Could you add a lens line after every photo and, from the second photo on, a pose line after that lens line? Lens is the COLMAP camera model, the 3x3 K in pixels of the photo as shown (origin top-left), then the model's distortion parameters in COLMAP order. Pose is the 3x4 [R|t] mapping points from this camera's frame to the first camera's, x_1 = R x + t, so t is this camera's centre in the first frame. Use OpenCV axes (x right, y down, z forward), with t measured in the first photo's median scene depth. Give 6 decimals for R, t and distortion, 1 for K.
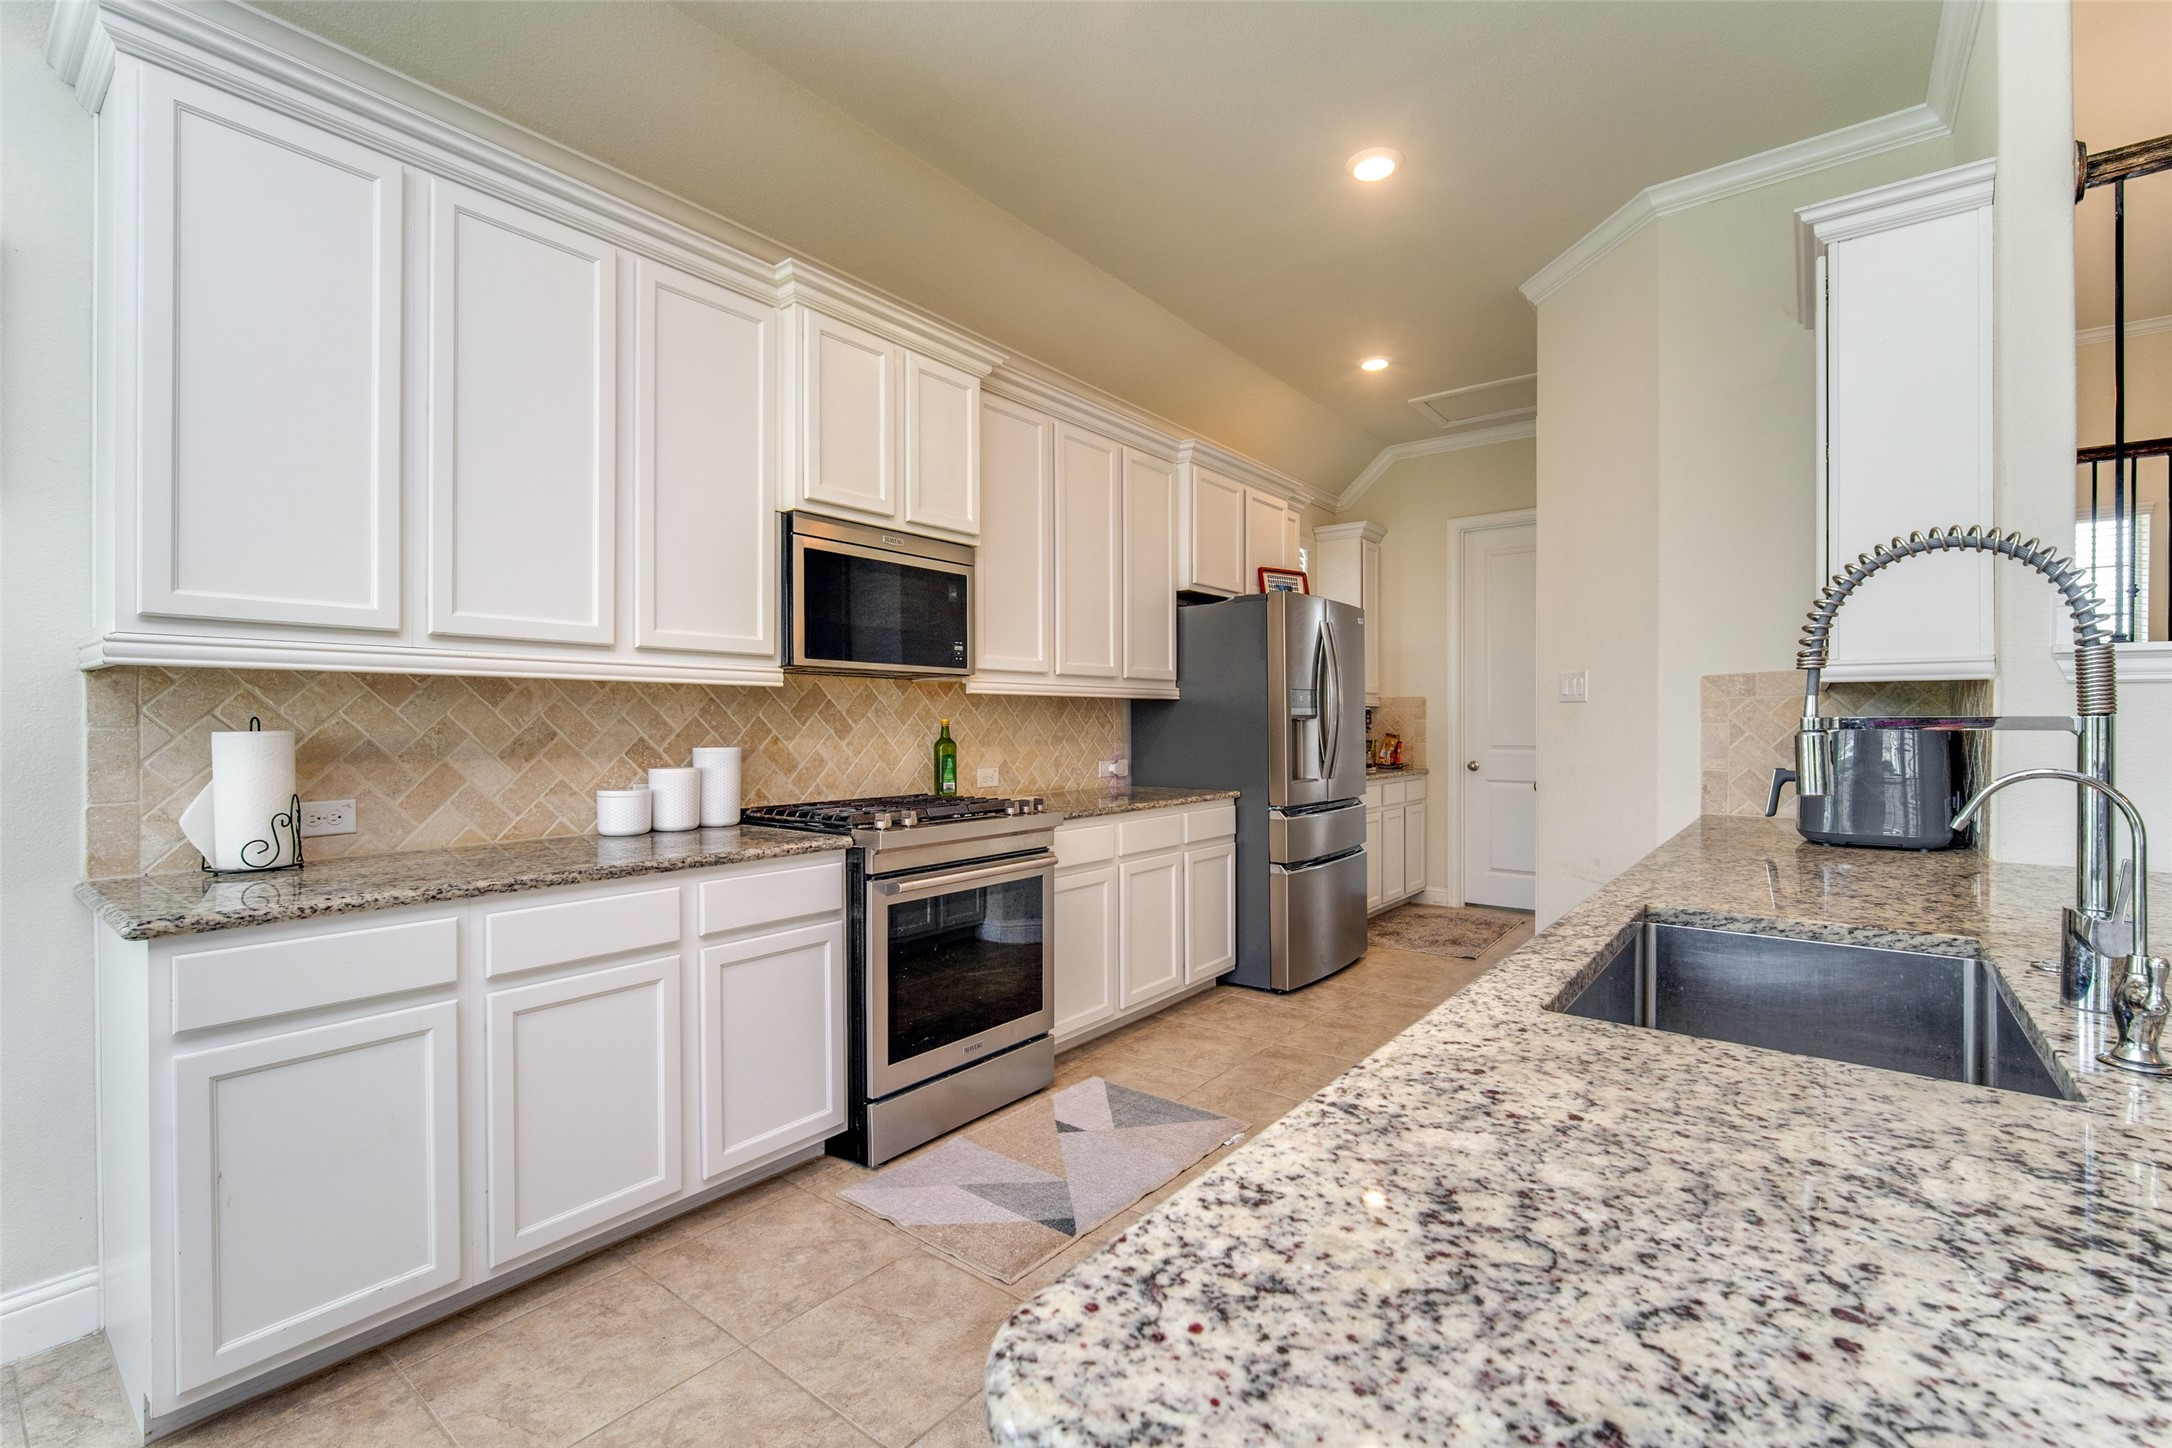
lens RADIAL K [[945.1, 0, 1086.0], [0, 945.1, 724.0], [0, 0, 1]] dist [-0.003181, 0.000599]
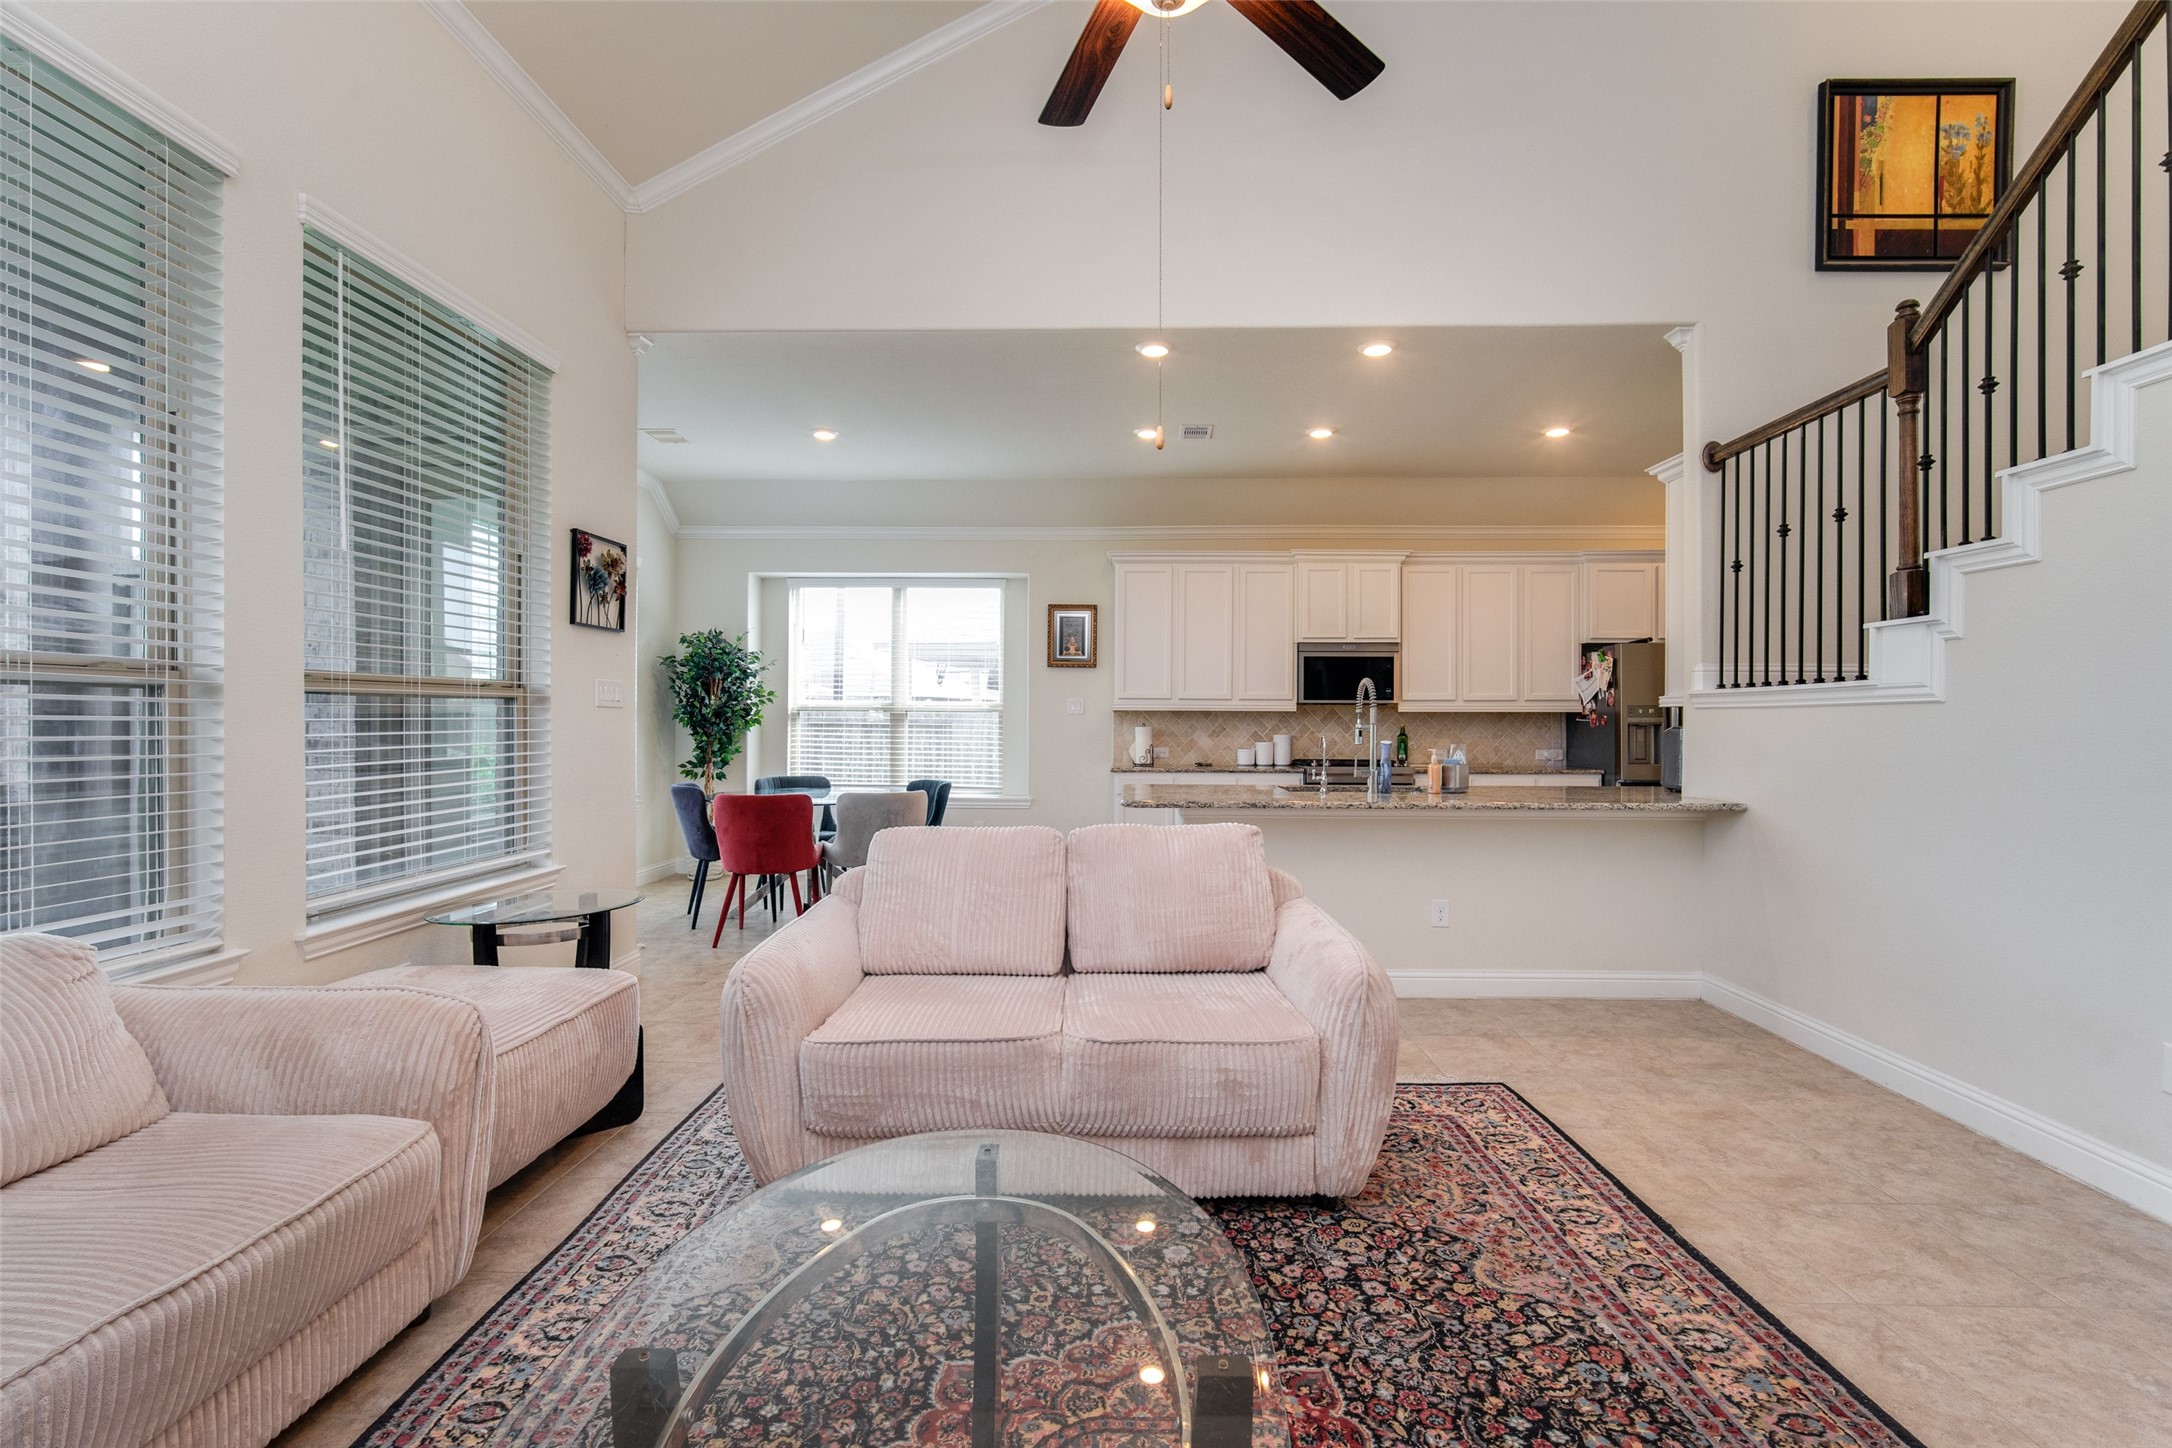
lens RADIAL K [[958.6, 0, 1093.4], [0, 958.6, 725.3], [0, 0, 1]] dist [-0.014672, 0.003956]
pose [[0.589136, 0.001067, -0.808033, 1.410043], [-0.005839, 0.999979, -0.002937, 0.009648], [0.808013, 0.006448, 0.589130, -0.949599]]
